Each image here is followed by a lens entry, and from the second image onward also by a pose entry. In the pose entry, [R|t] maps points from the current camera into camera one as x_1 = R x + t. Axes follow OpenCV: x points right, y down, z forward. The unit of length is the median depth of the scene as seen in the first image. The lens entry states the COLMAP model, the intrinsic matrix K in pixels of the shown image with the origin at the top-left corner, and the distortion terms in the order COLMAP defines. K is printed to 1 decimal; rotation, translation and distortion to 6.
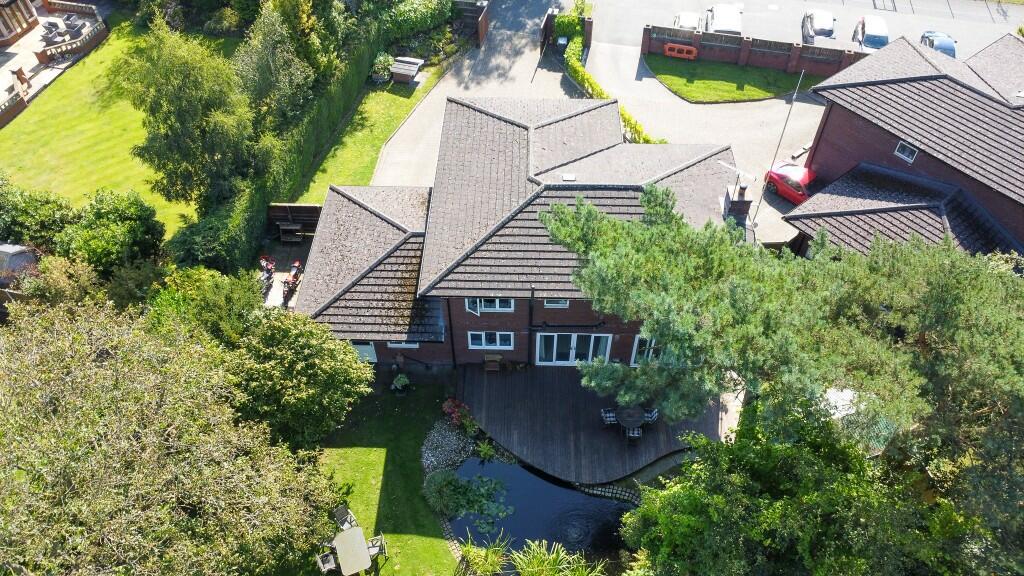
lens RADIAL K [[748.1, 0, 506.9], [0, 748.1, 285.9], [0, 0, 1]] dist [-0.036978, 0.000447]
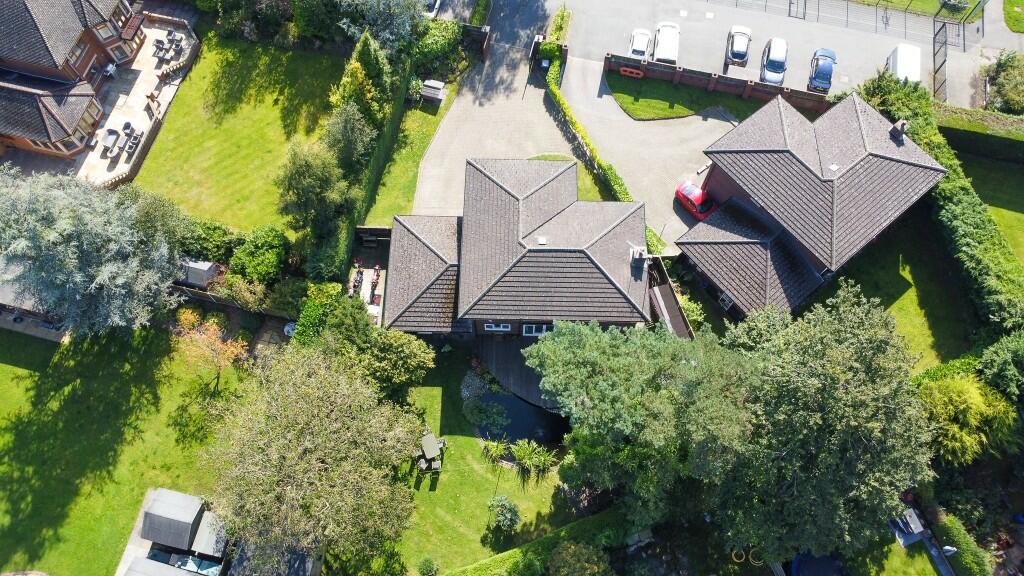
lens RADIAL K [[748.1, 0, 508.7], [0, 748.1, 290.4], [0, 0, 1]] dist [-0.036978, 0.000447]
pose [[0.999964, -0.006532, 0.005358, -0.003291], [0.004426, 0.945265, 0.326273, -0.505413], [-0.007196, -0.326237, 0.945260, -0.556808]]
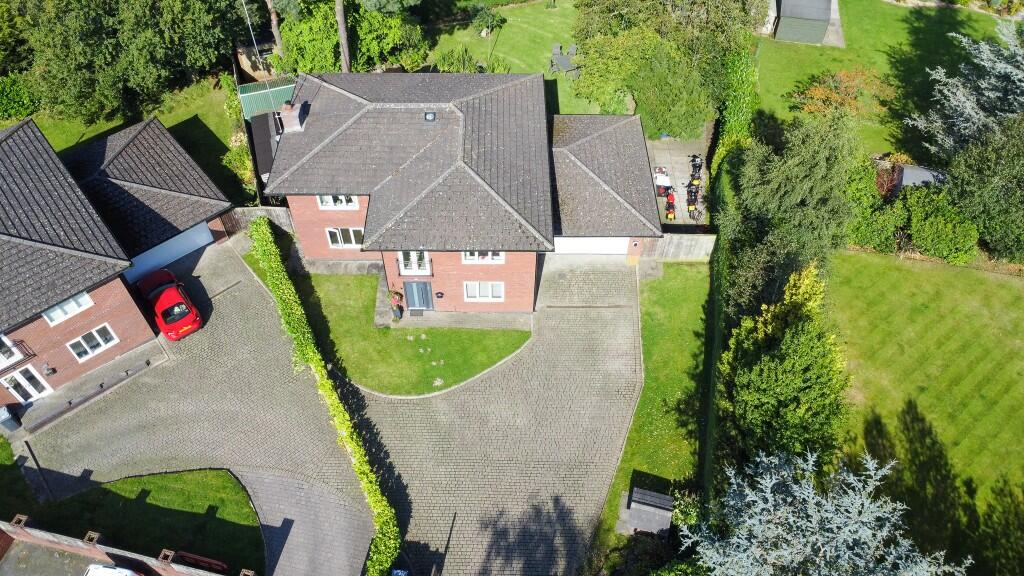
lens RADIAL K [[748.1, 0, 508.4], [0, 748.1, 288.0], [0, 0, 1]] dist [-0.036978, 0.000447]
pose [[-0.999366, 0.030335, -0.018665, -0.009254], [-0.022978, -0.148693, 0.988616, -1.147997], [0.027214, 0.988418, 0.149296, 0.920681]]
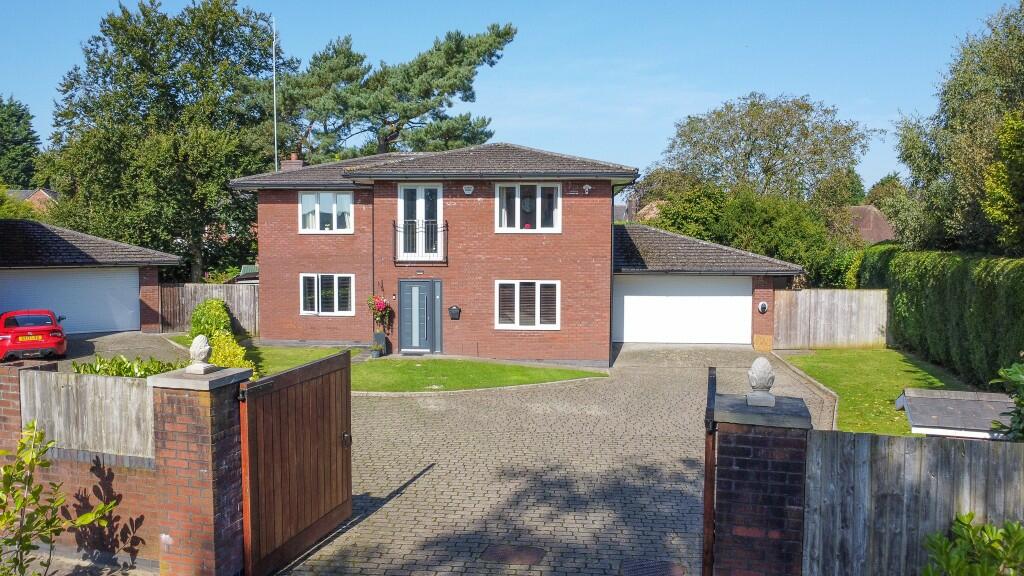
lens RADIAL K [[748.1, 0, 506.1], [0, 748.1, 288.0], [0, 0, 1]] dist [-0.036978, 0.000447]
pose [[-0.999286, 0.001883, 0.037727, -0.000937], [0.030765, 0.620108, 0.783913, -0.648248], [-0.021919, 0.784514, -0.619723, 1.437782]]
